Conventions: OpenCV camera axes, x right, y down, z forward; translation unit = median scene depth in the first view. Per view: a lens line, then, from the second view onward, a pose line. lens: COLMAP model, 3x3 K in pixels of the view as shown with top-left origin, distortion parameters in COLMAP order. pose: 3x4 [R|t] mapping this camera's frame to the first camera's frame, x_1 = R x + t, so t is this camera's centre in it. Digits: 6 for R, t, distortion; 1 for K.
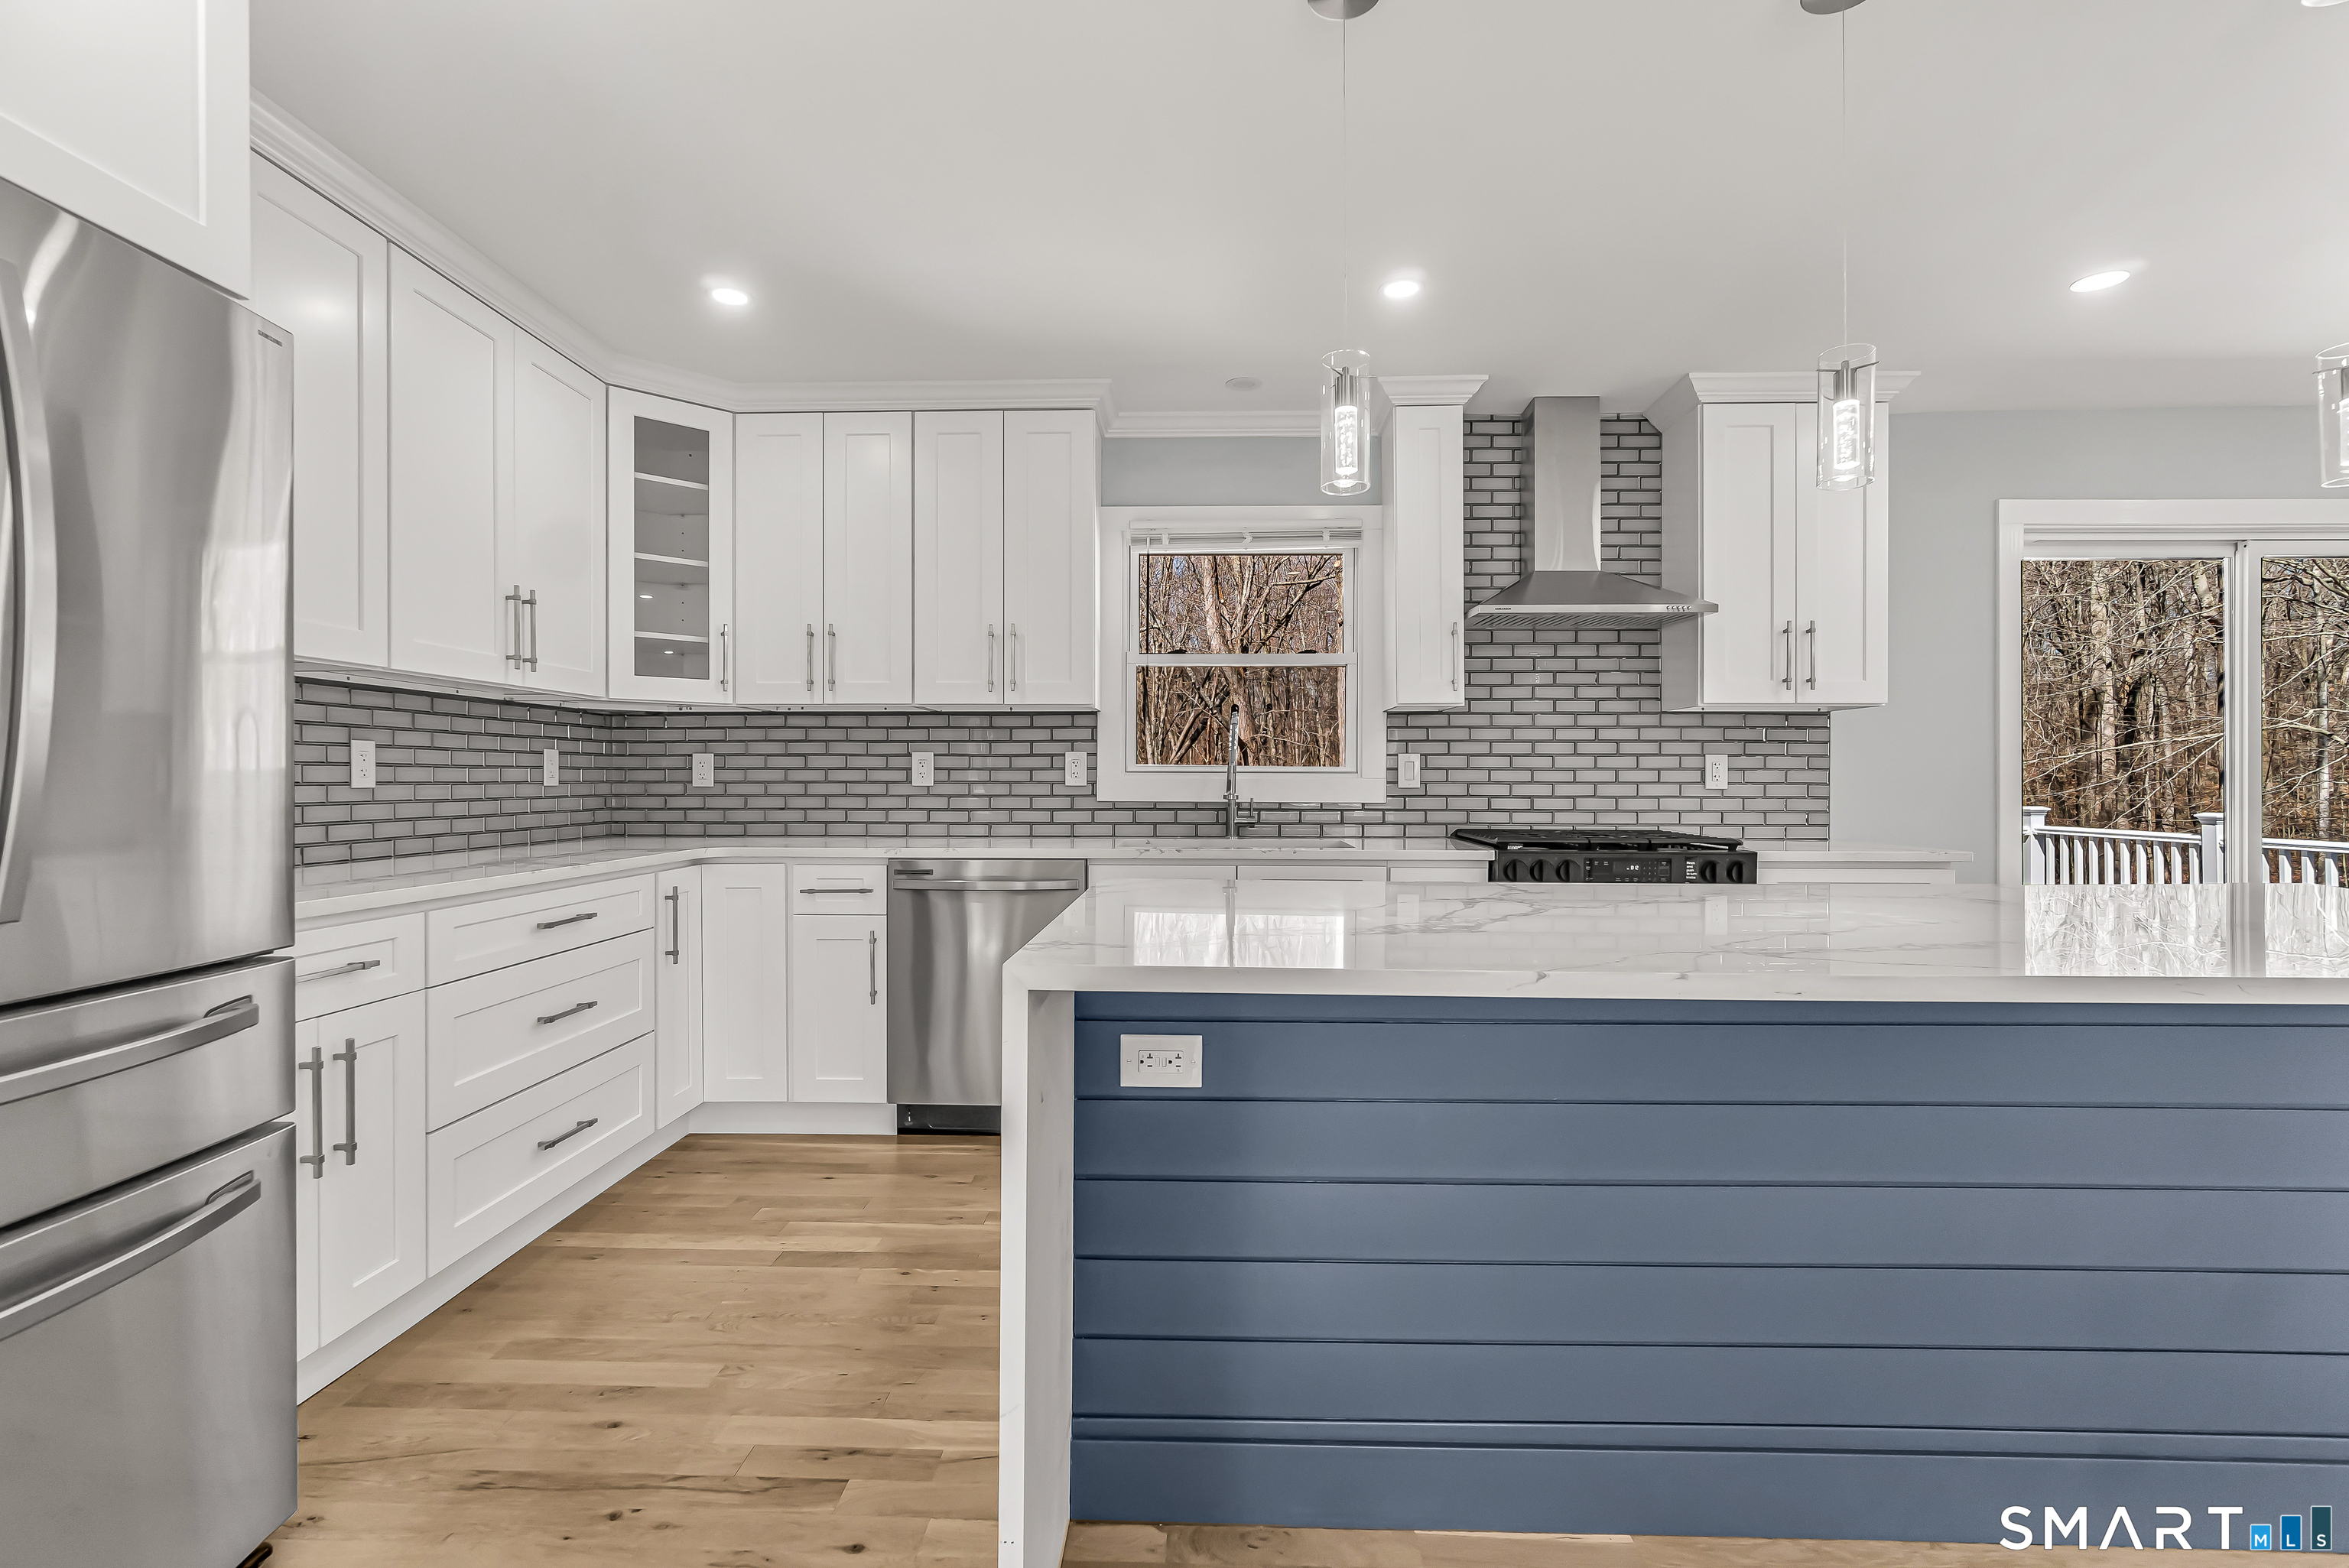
lens RADIAL K [[1071.6, 0, 1170.6], [0, 1071.6, 774.3], [0, 0, 1]] dist [-0.015576, 0.002761]
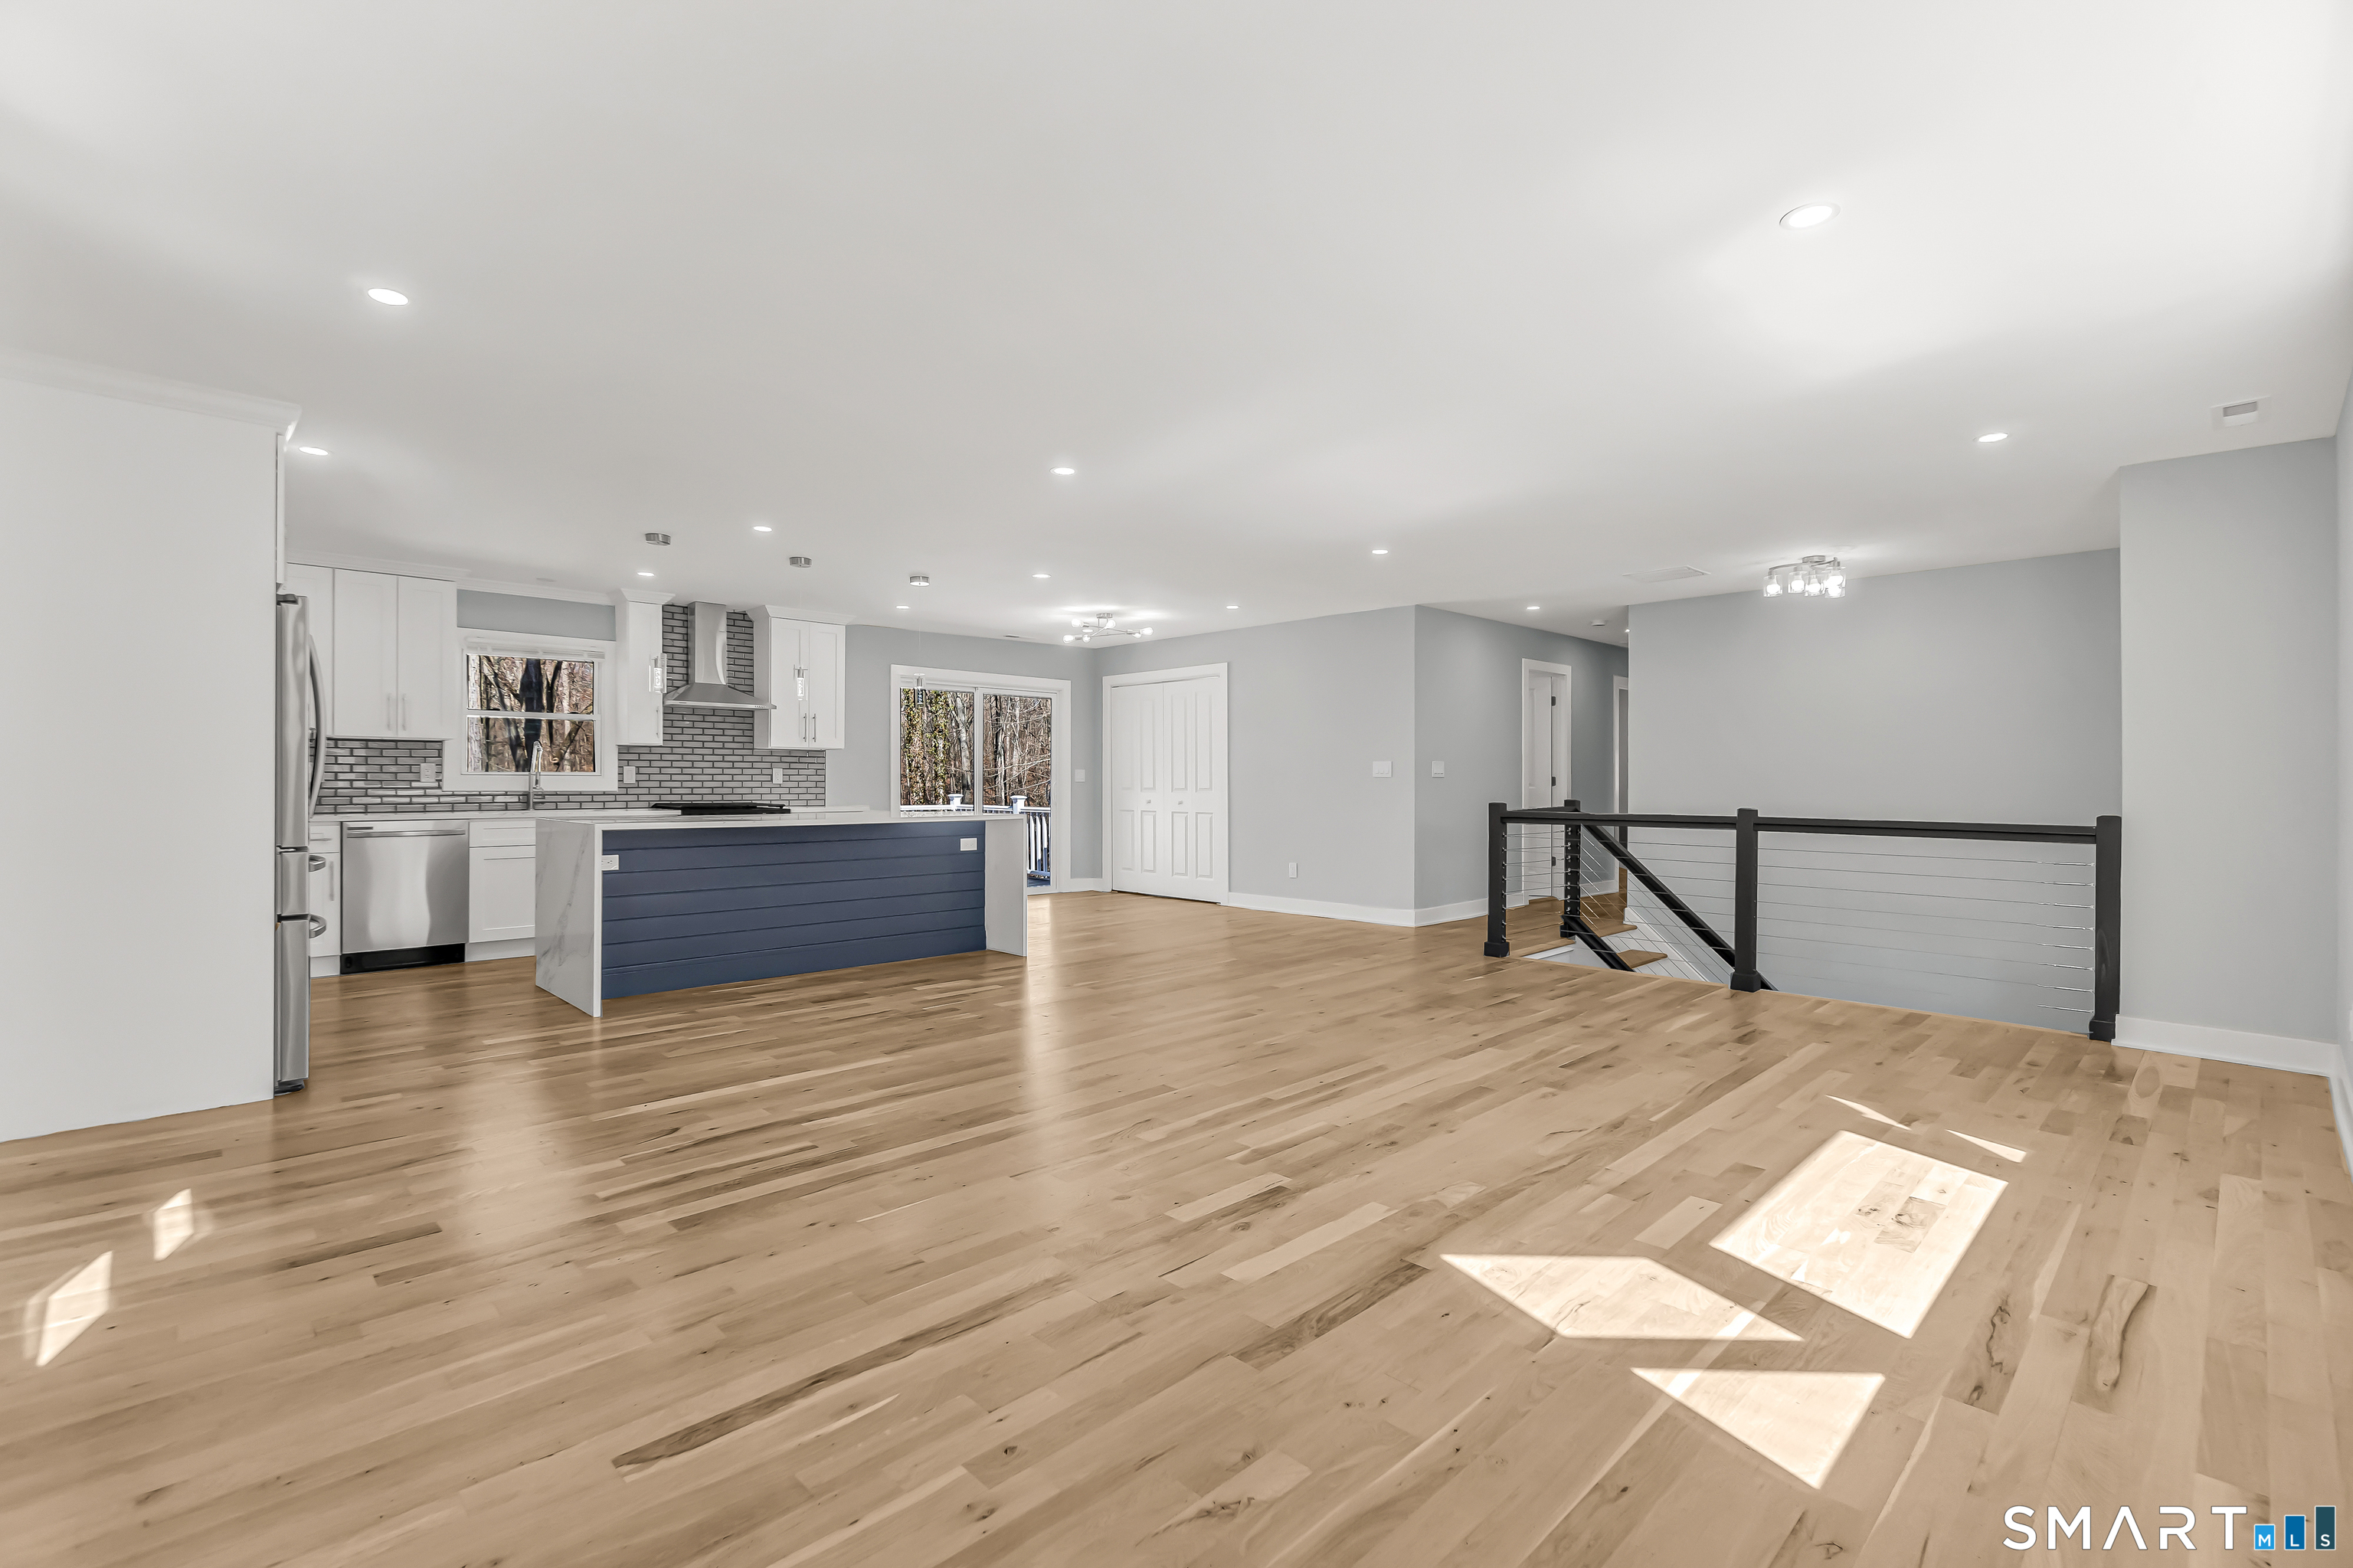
lens RADIAL K [[1045.8, 0, 1155.7], [0, 1045.8, 799.4], [0, 0, 1]] dist [0.002681, -0.000940]
pose [[0.701560, -0.010779, 0.712529, -0.529508], [-0.006281, 0.999753, 0.021308, -0.006014], [-0.712583, -0.019424, 0.701319, -1.180356]]
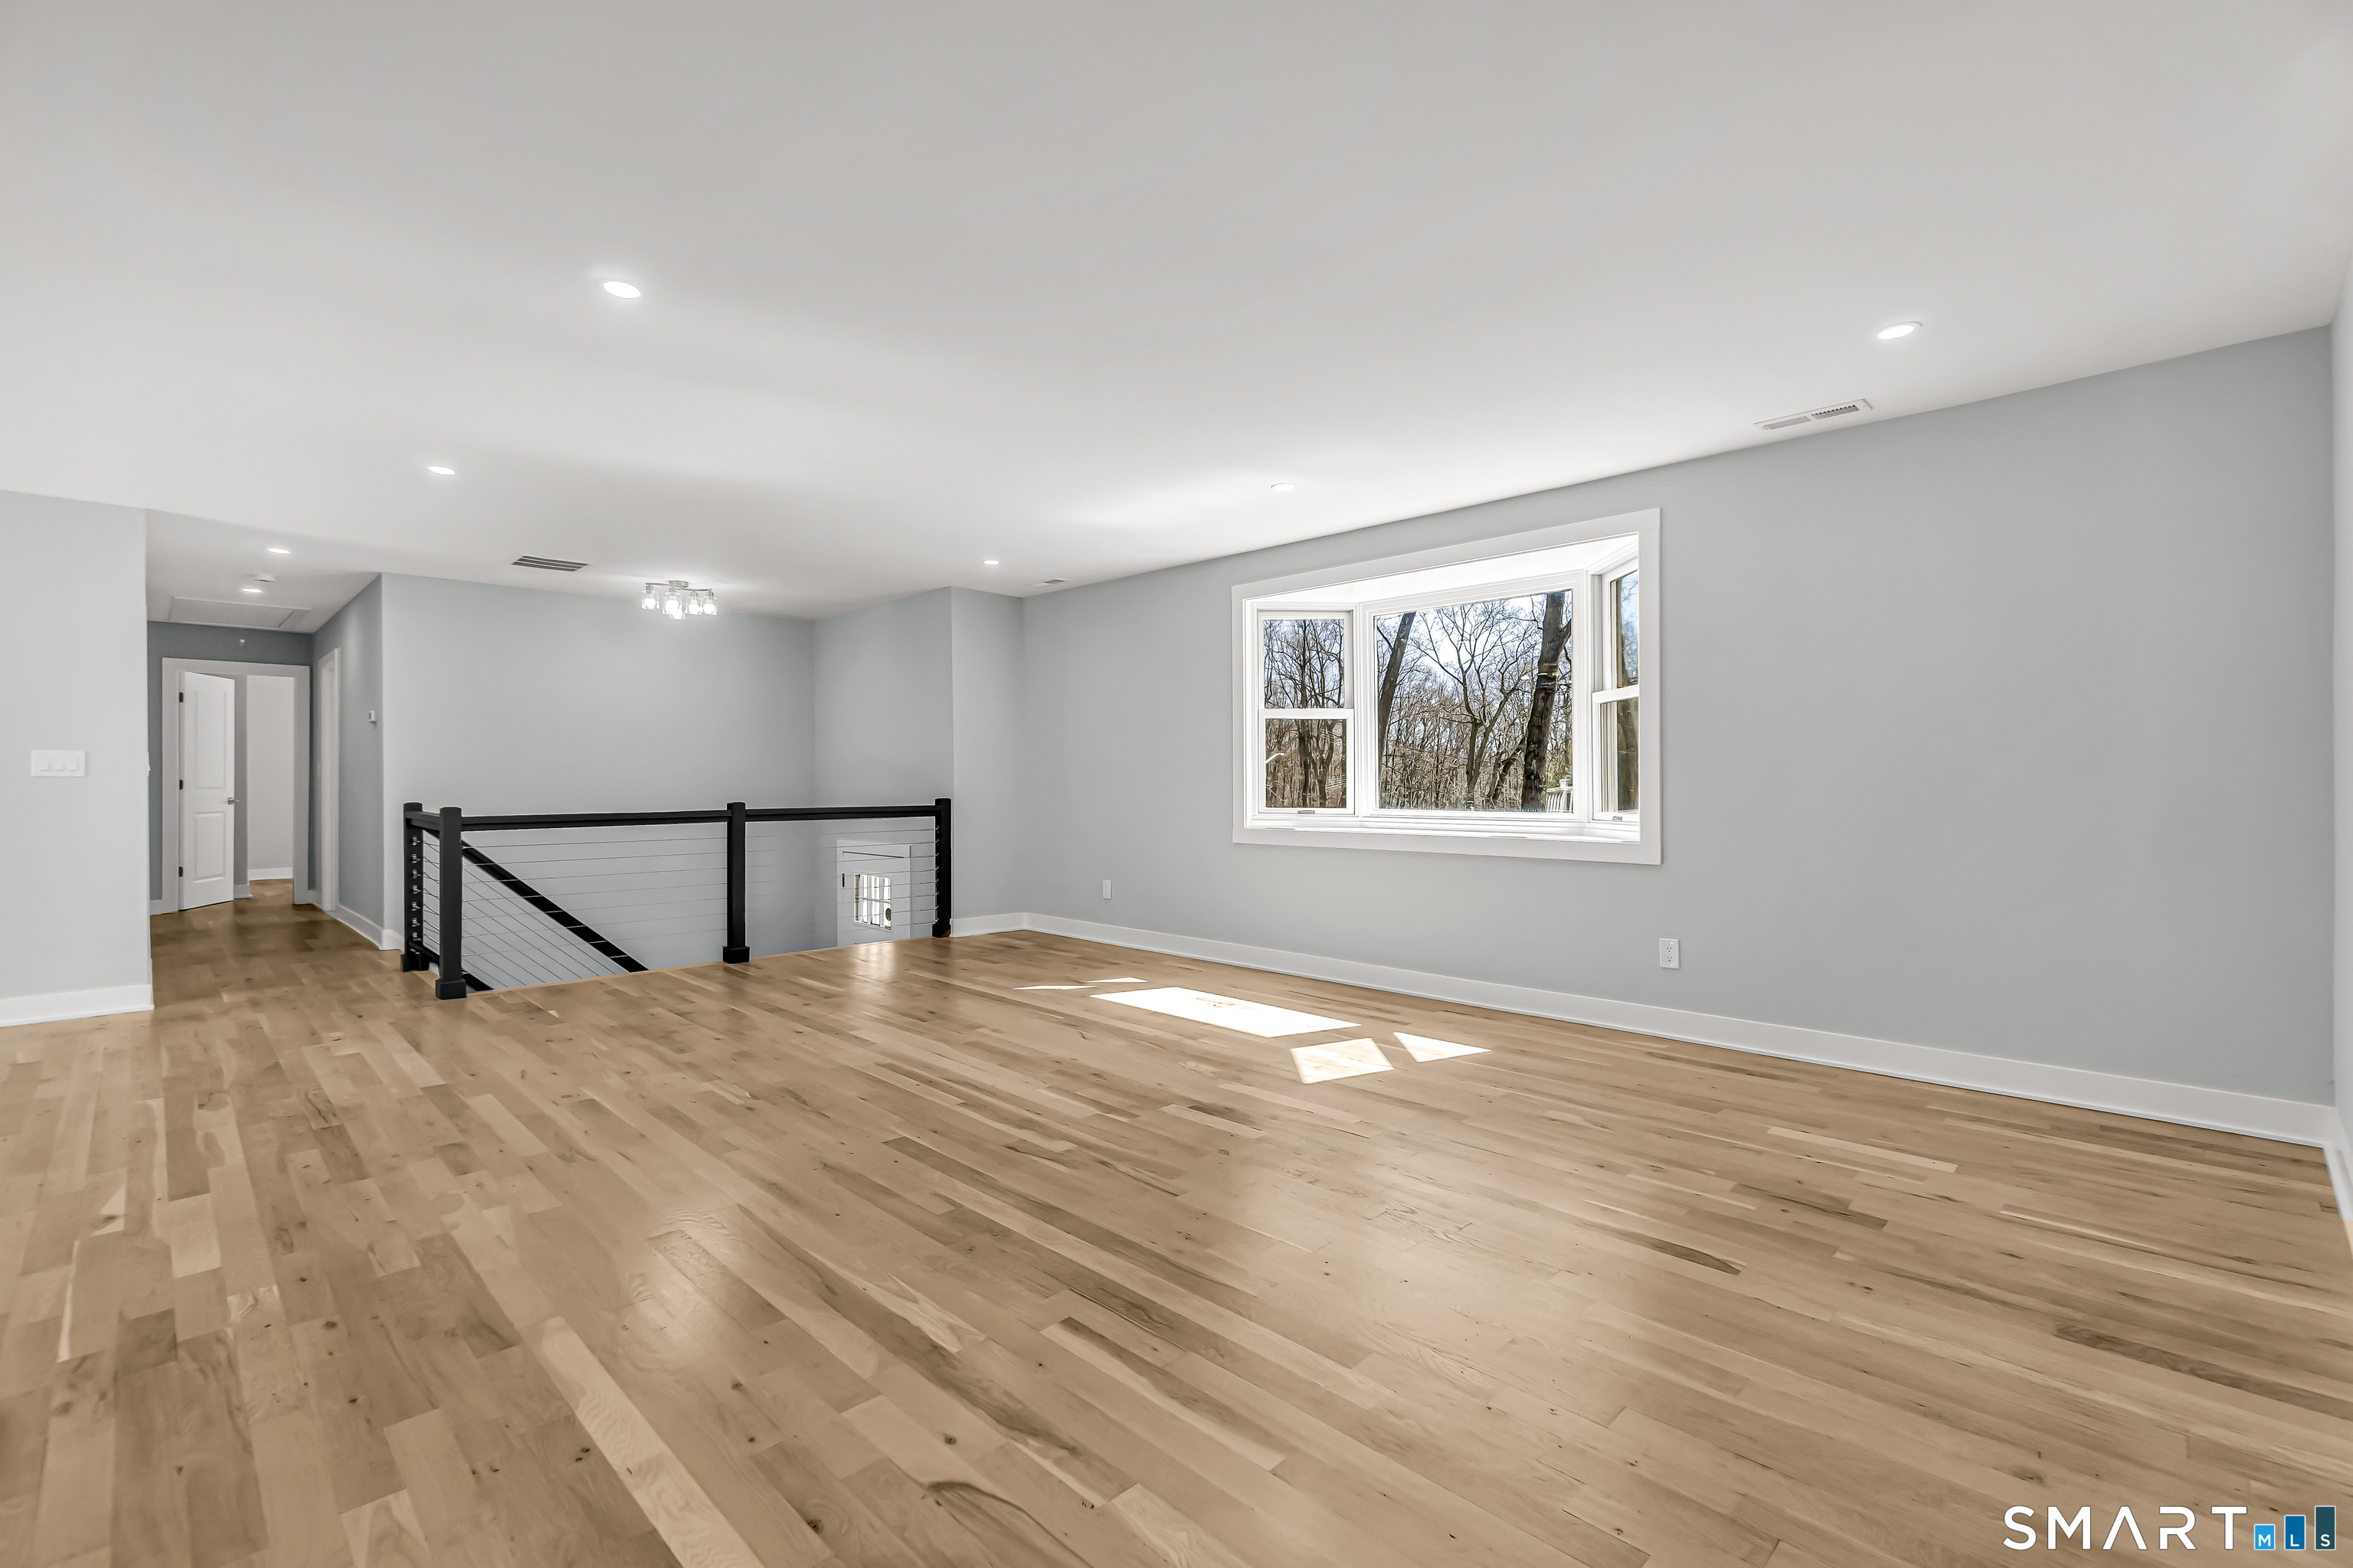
lens RADIAL K [[1045.8, 0, 1171.3], [0, 1045.8, 784.6], [0, 0, 1]] dist [0.002681, -0.000940]
pose [[-0.724975, -0.000300, 0.688775, -0.559679], [0.002111, 0.999994, 0.002657, 0.001691], [-0.688771, 0.003381, -0.724971, 0.071281]]
